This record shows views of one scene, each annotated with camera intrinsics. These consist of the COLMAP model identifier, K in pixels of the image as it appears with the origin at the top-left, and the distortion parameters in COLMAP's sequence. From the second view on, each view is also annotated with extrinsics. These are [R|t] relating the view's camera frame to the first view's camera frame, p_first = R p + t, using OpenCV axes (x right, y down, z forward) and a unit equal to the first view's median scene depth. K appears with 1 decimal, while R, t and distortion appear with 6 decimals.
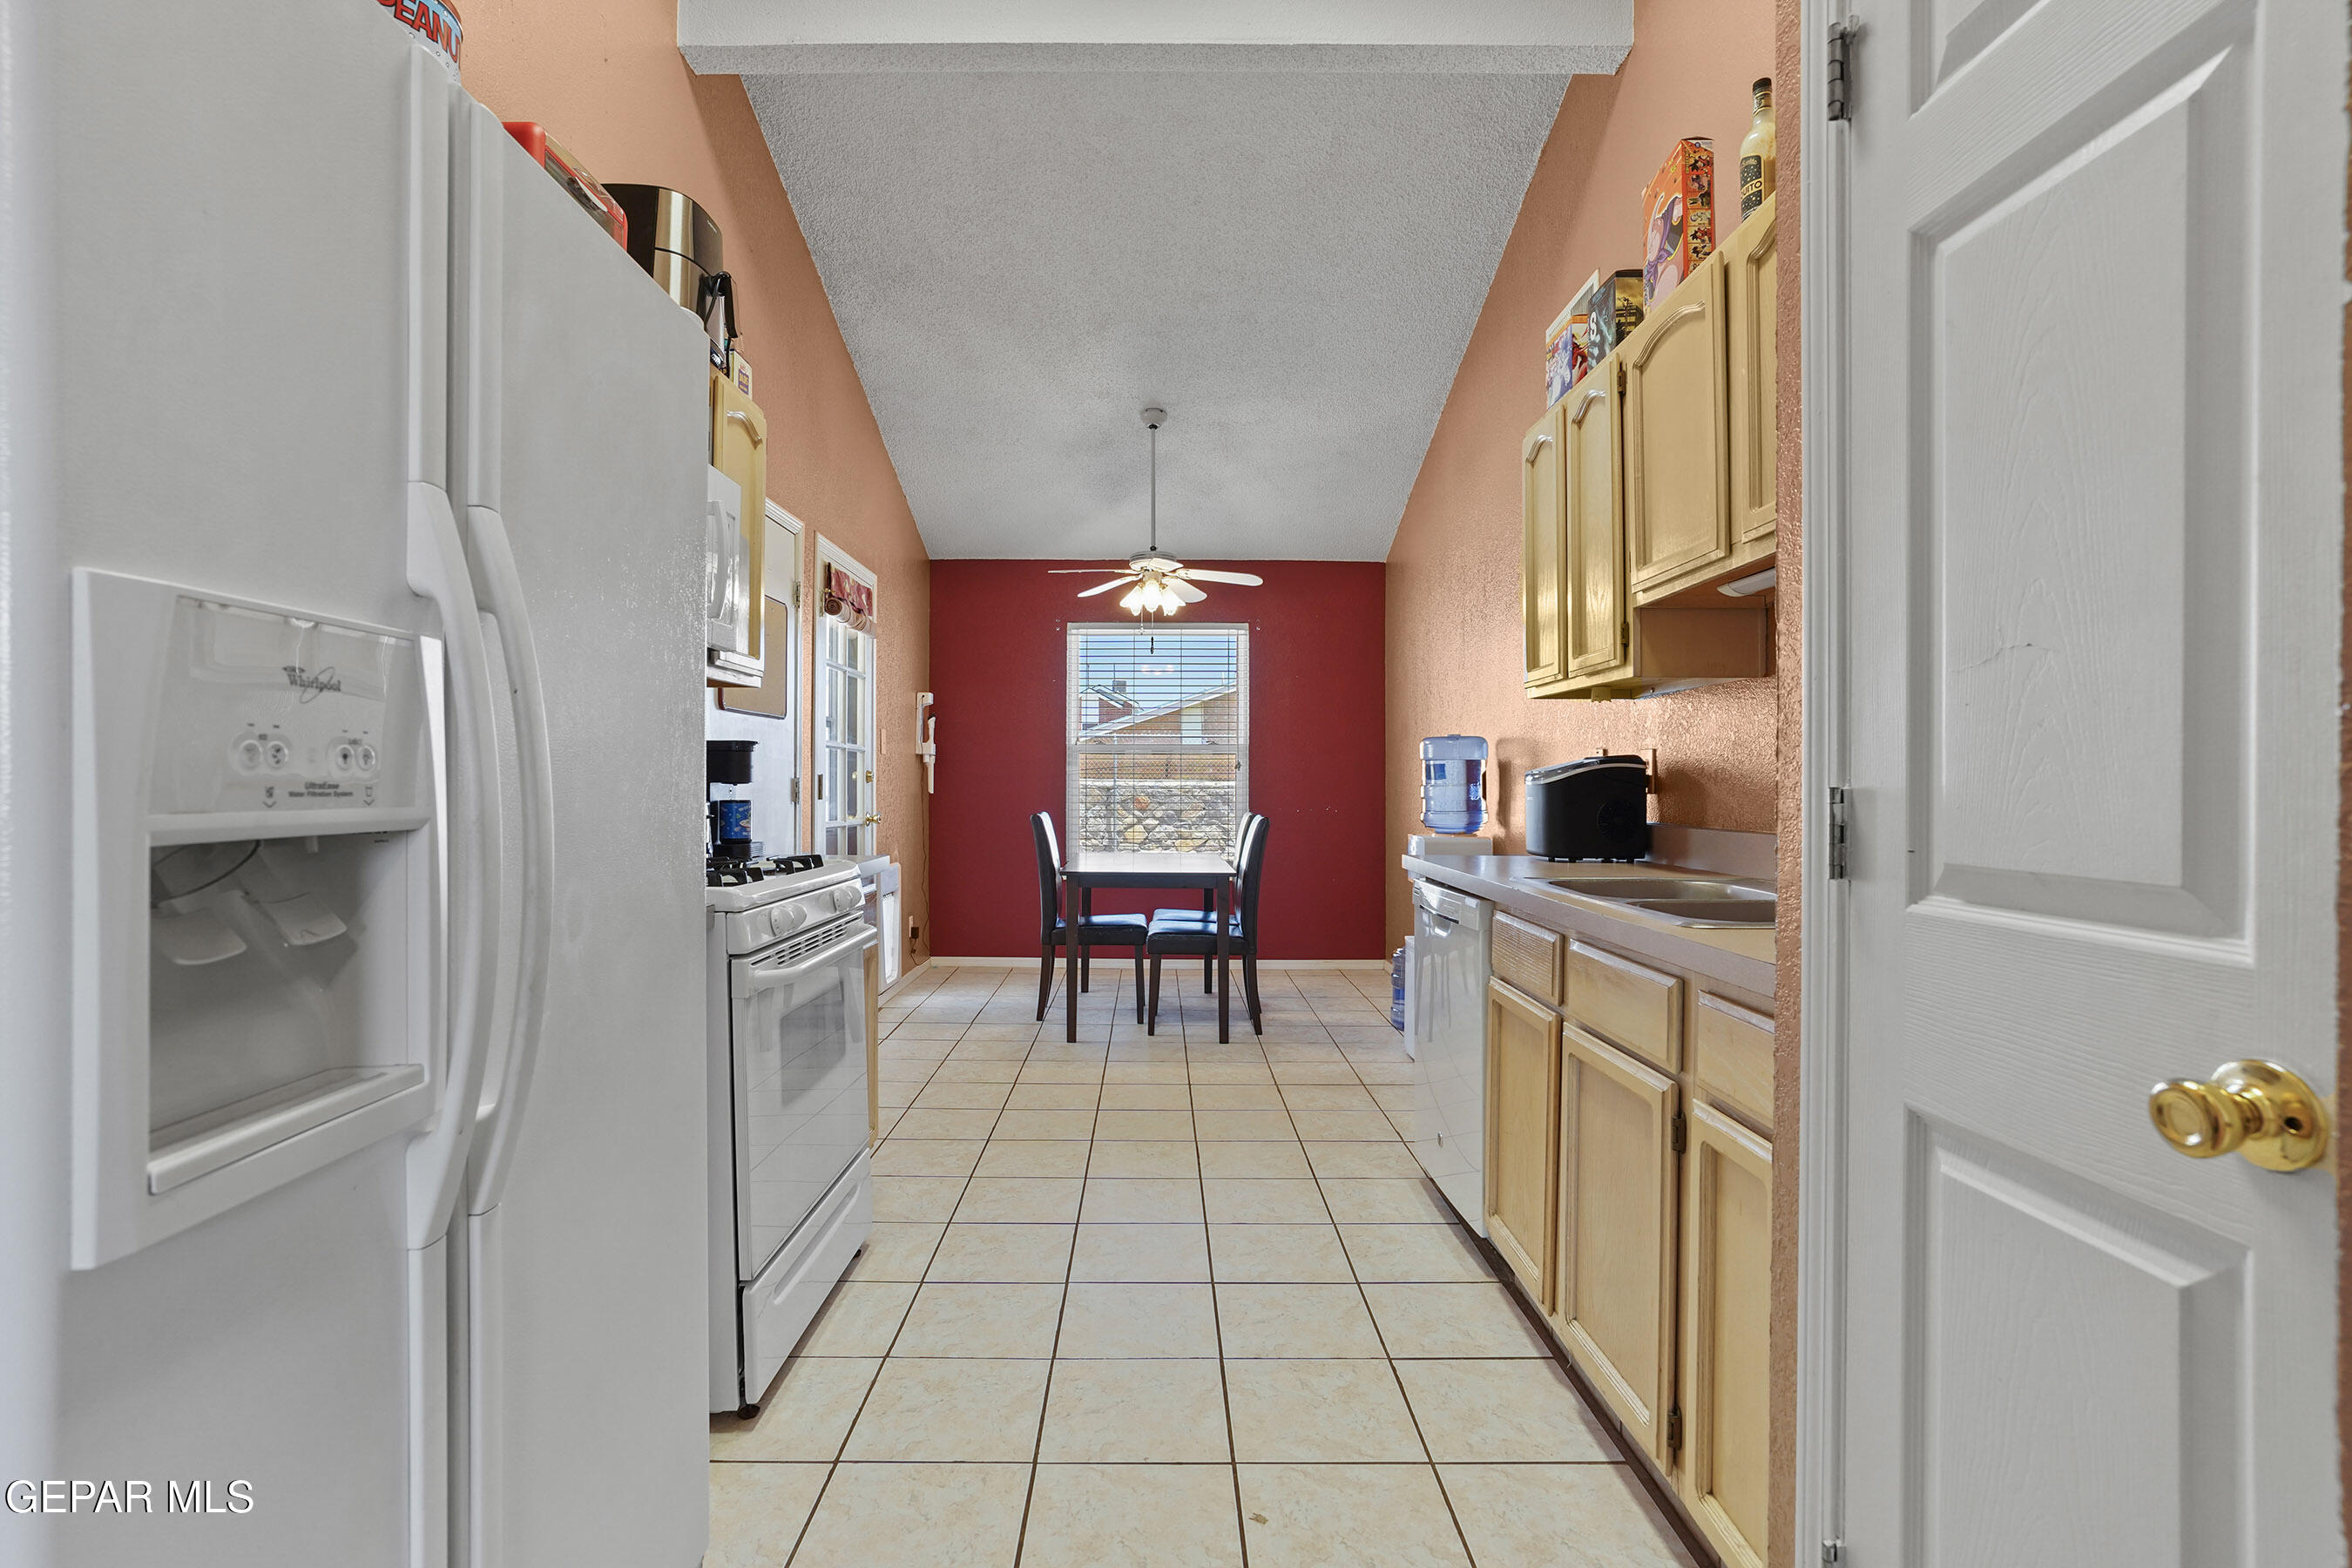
lens RADIAL K [[1081.1, 0, 1168.7], [0, 1081.1, 795.7], [0, 0, 1]] dist [-0.009366, 0.002512]
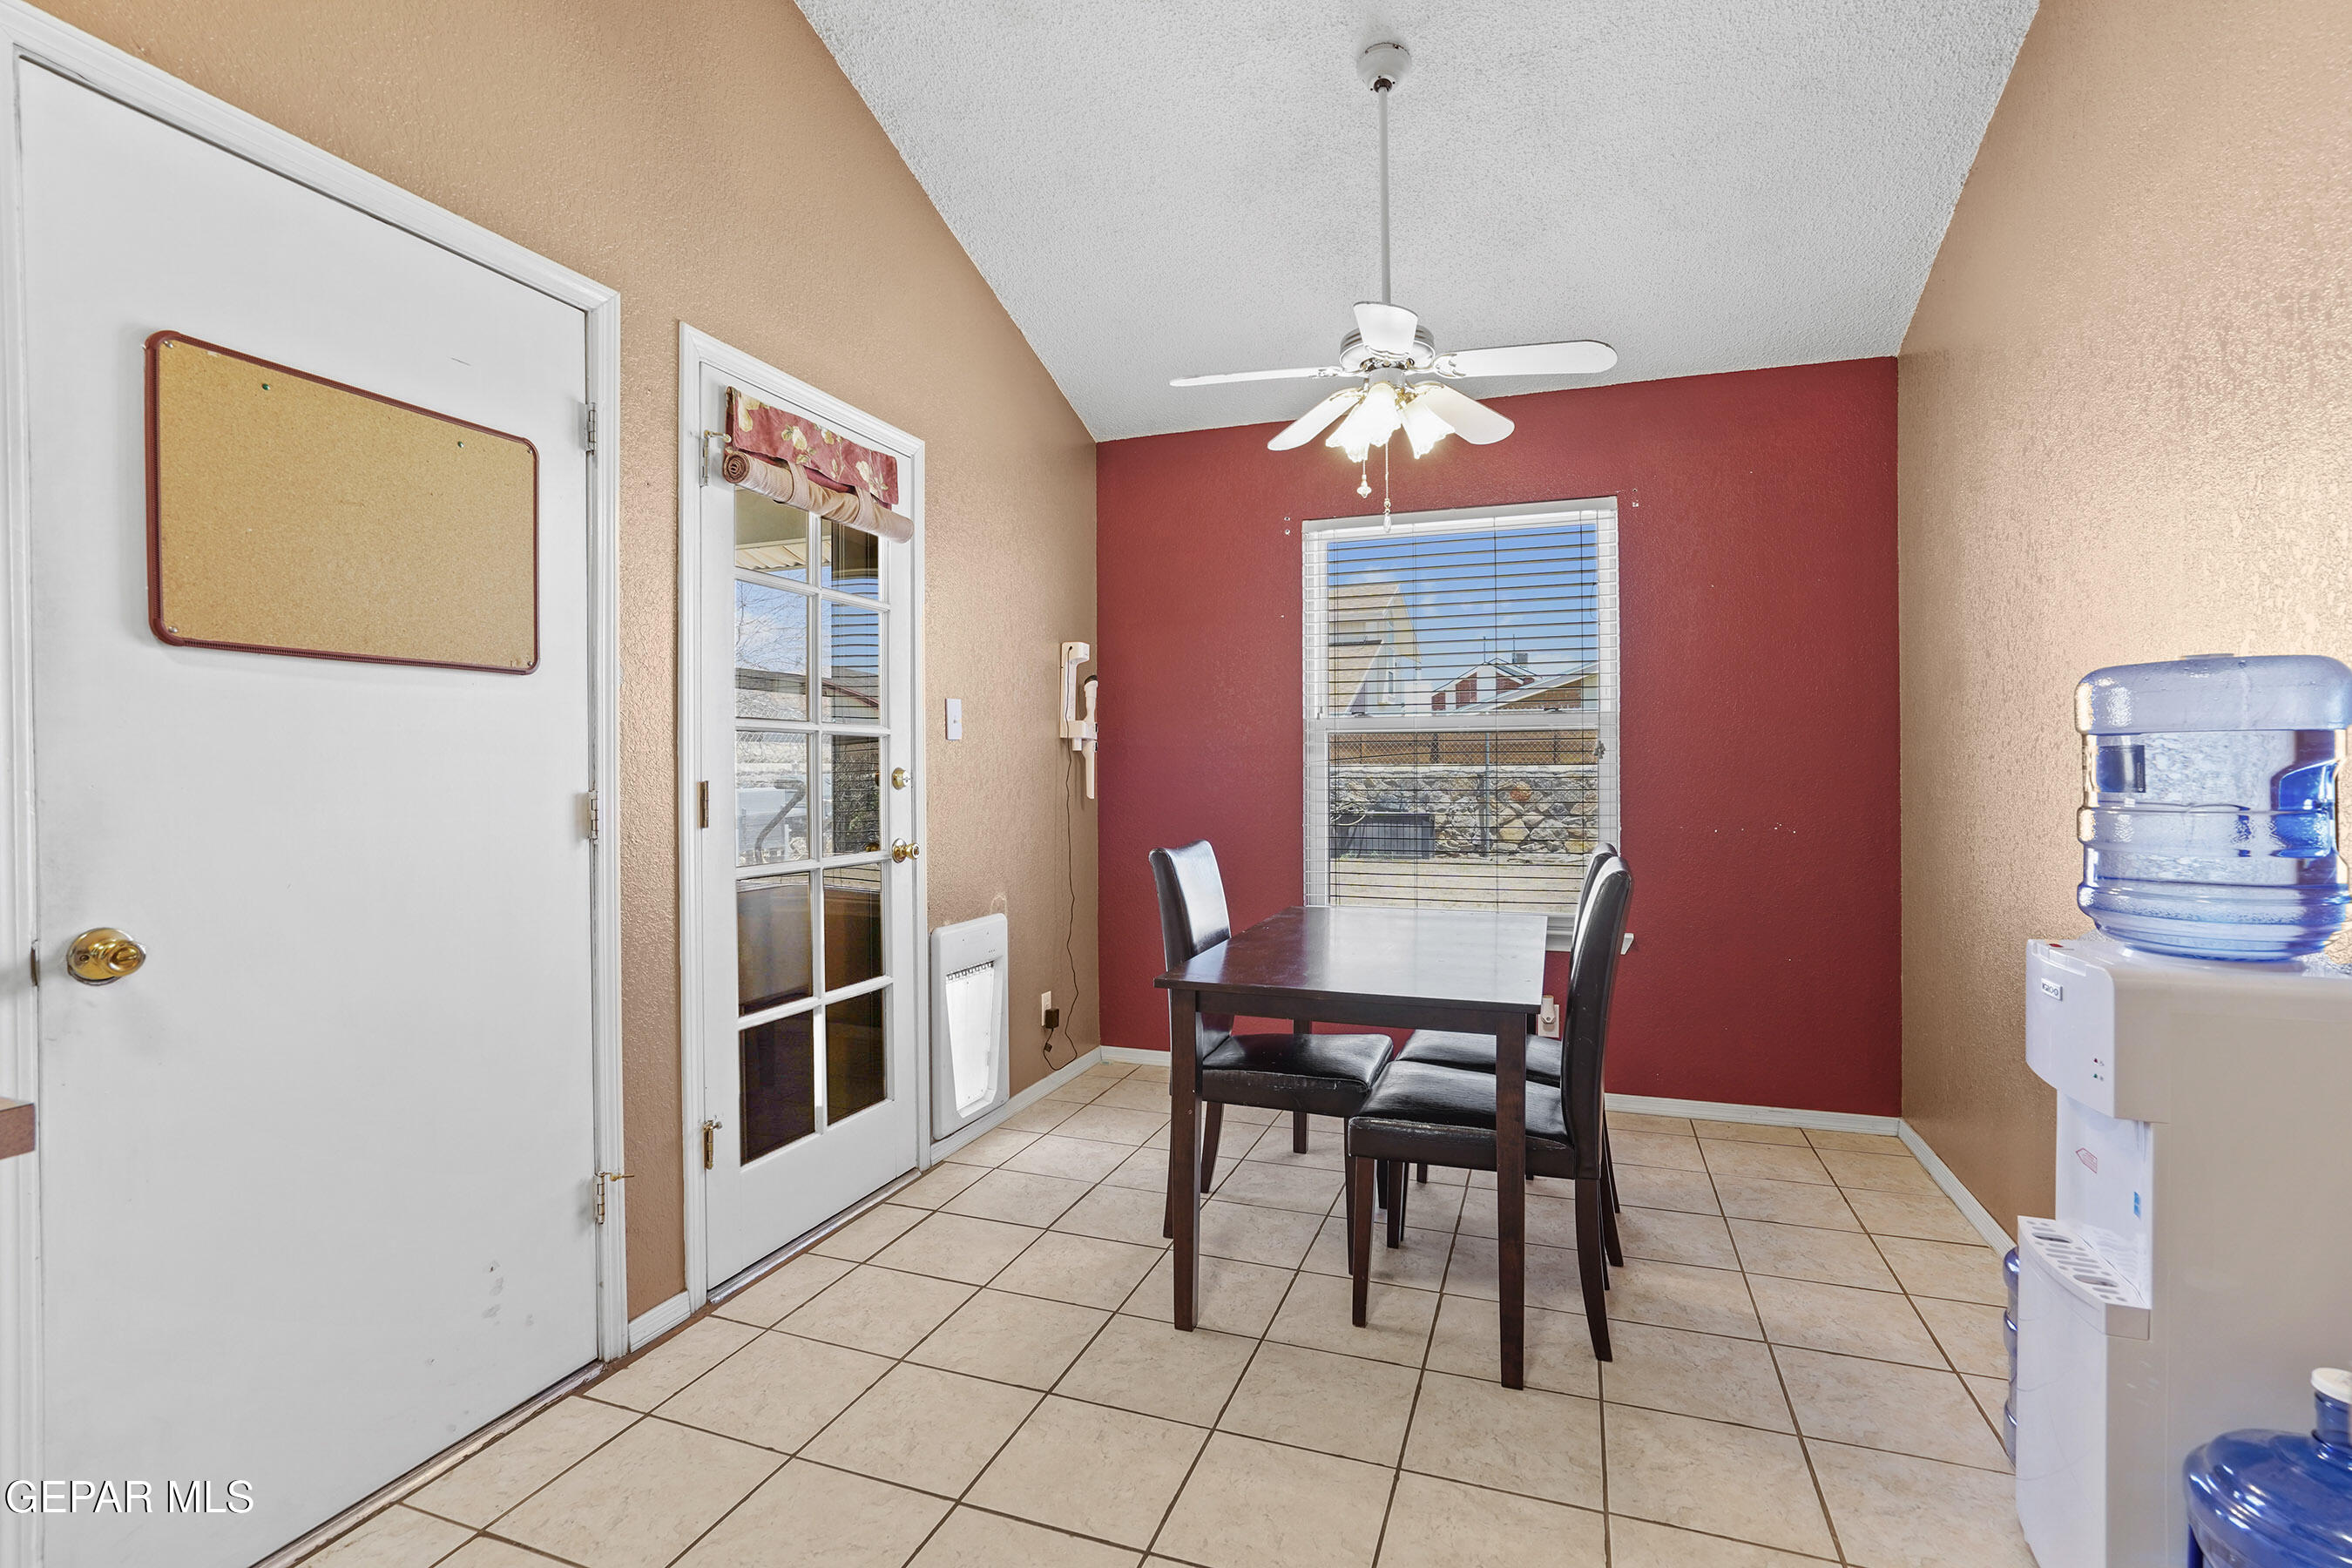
lens RADIAL K [[1081.1, 0, 1194.2], [0, 1081.1, 775.8], [0, 0, 1]] dist [-0.009366, 0.002512]
pose [[0.938756, -0.004899, -0.344547, 0.062656], [0.004304, 0.999988, -0.002493, -0.014210], [0.344555, 0.000858, 0.938766, 0.414112]]
